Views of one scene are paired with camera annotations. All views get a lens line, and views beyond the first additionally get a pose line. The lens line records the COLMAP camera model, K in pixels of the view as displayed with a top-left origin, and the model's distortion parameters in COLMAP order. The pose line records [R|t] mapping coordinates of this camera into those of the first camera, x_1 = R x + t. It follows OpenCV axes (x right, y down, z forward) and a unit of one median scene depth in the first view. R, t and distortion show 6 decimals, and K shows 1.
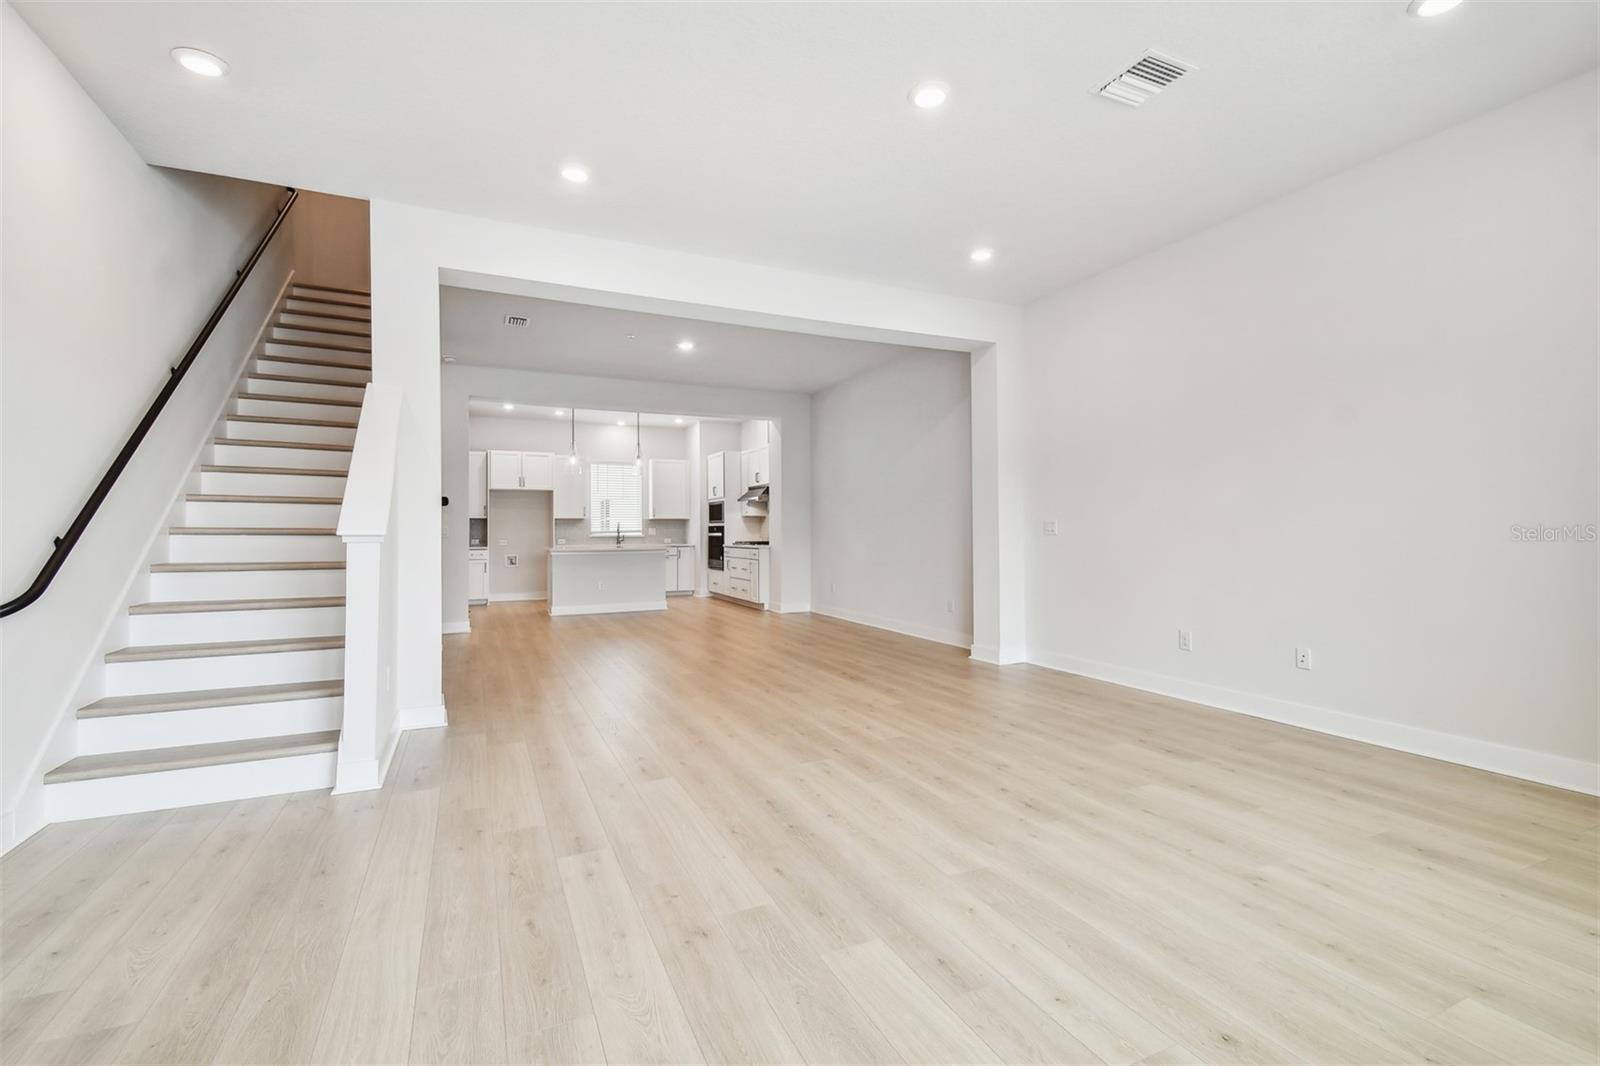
lens RADIAL K [[706.9, 0, 804.6], [0, 706.9, 535.4], [0, 0, 1]] dist [0.041171, -0.018780]
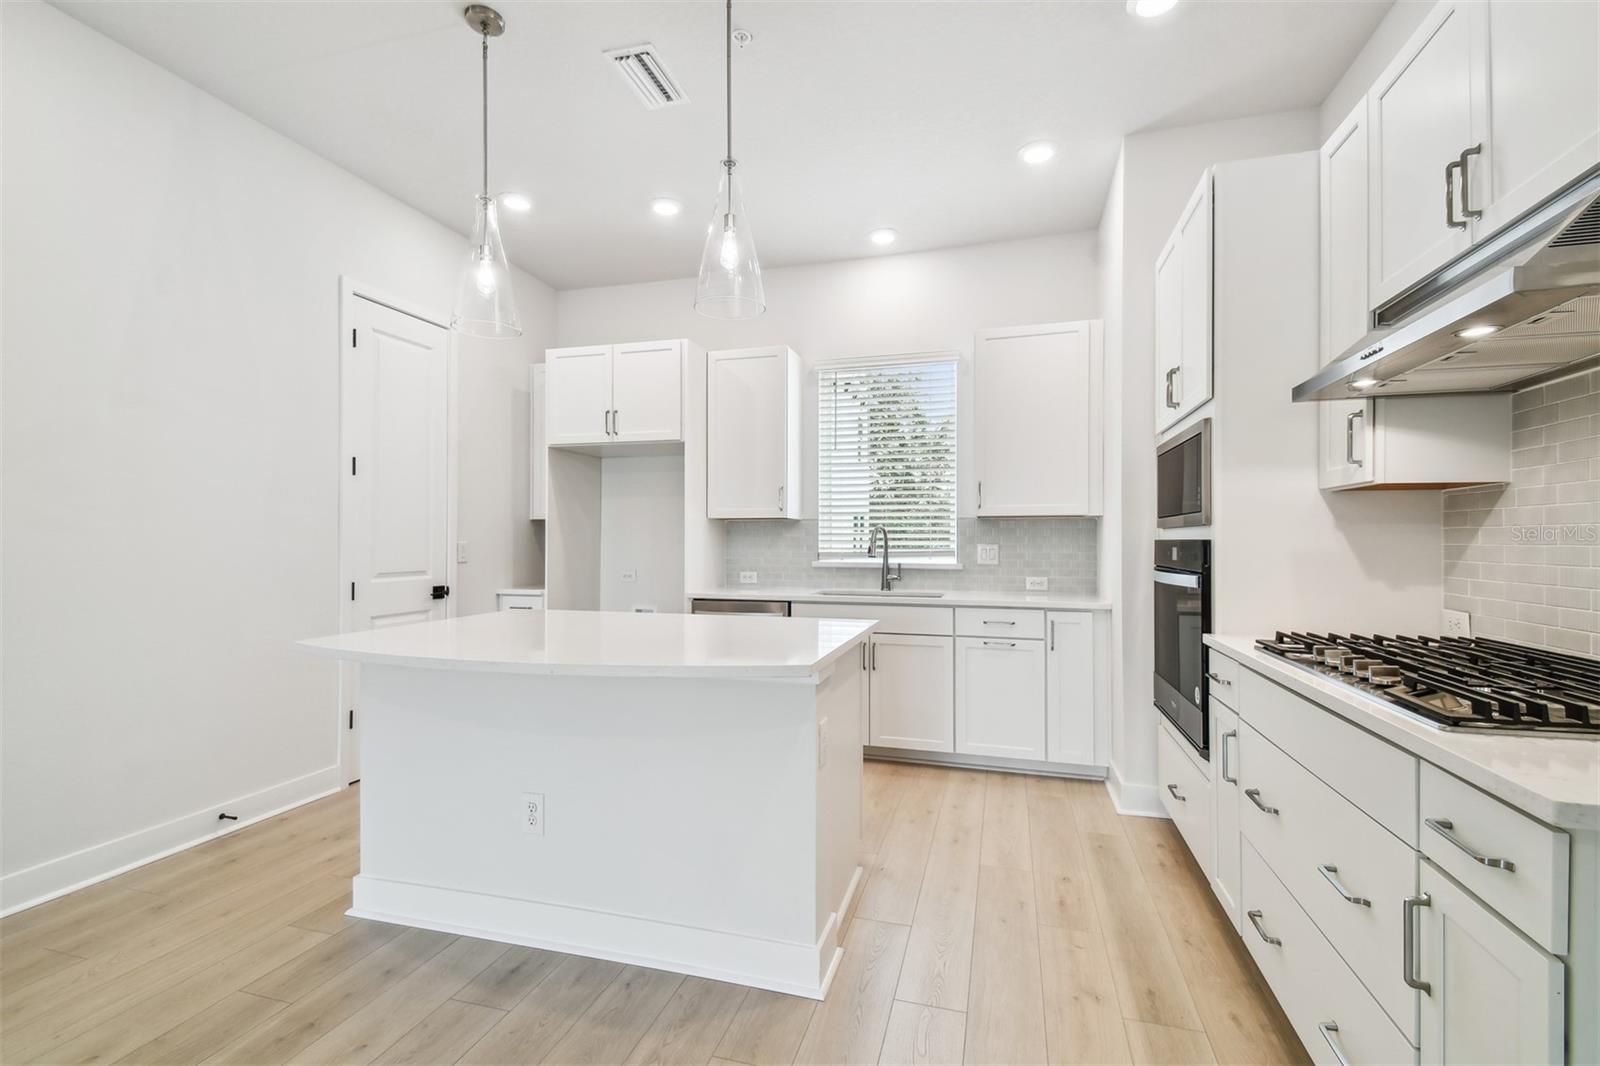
lens RADIAL K [[706.9, 0, 806.3], [0, 706.9, 537.8], [0, 0, 1]] dist [0.041171, -0.018780]
pose [[0.754335, 0.003357, -0.656482, -0.067394], [-0.009035, 0.999945, -0.005268, -0.012024], [0.656428, 0.009905, 0.754324, 0.771236]]
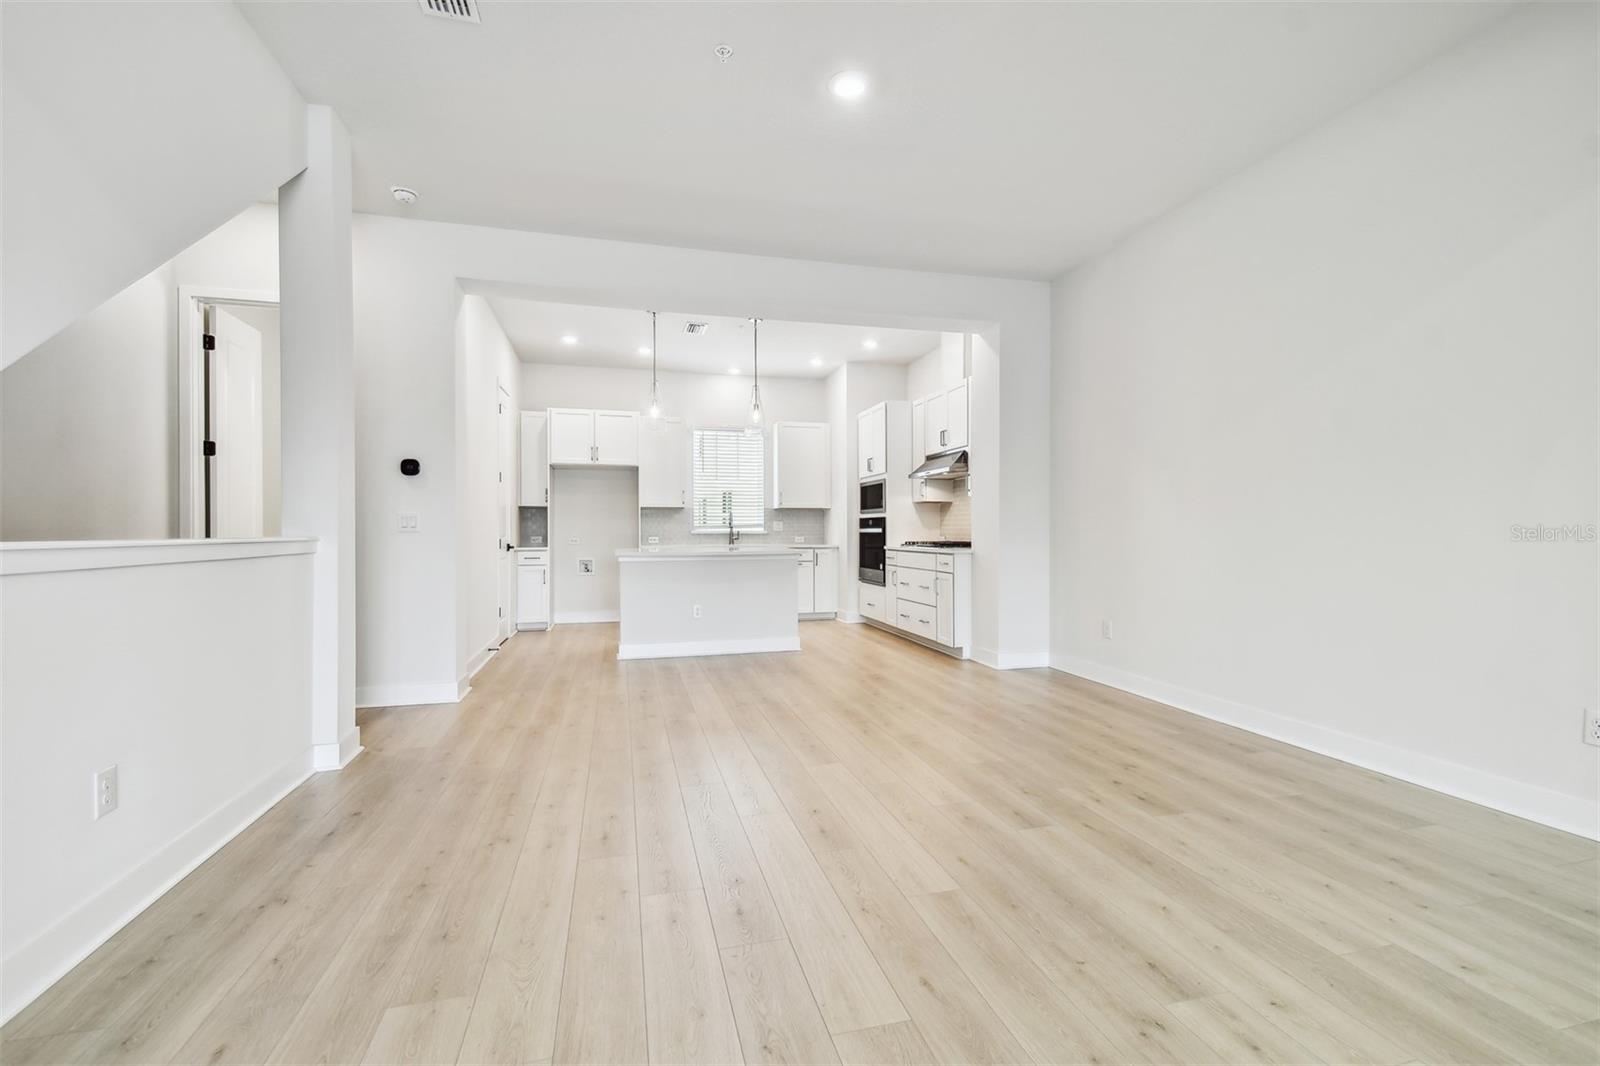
lens RADIAL K [[706.9, 0, 798.9], [0, 706.9, 534.9], [0, 0, 1]] dist [0.041171, -0.018780]
pose [[0.982336, 0.003925, -0.187086, -0.071303], [-0.003661, 0.999992, 0.001757, 0.002065], [0.187092, -0.001041, 0.982342, 0.352968]]
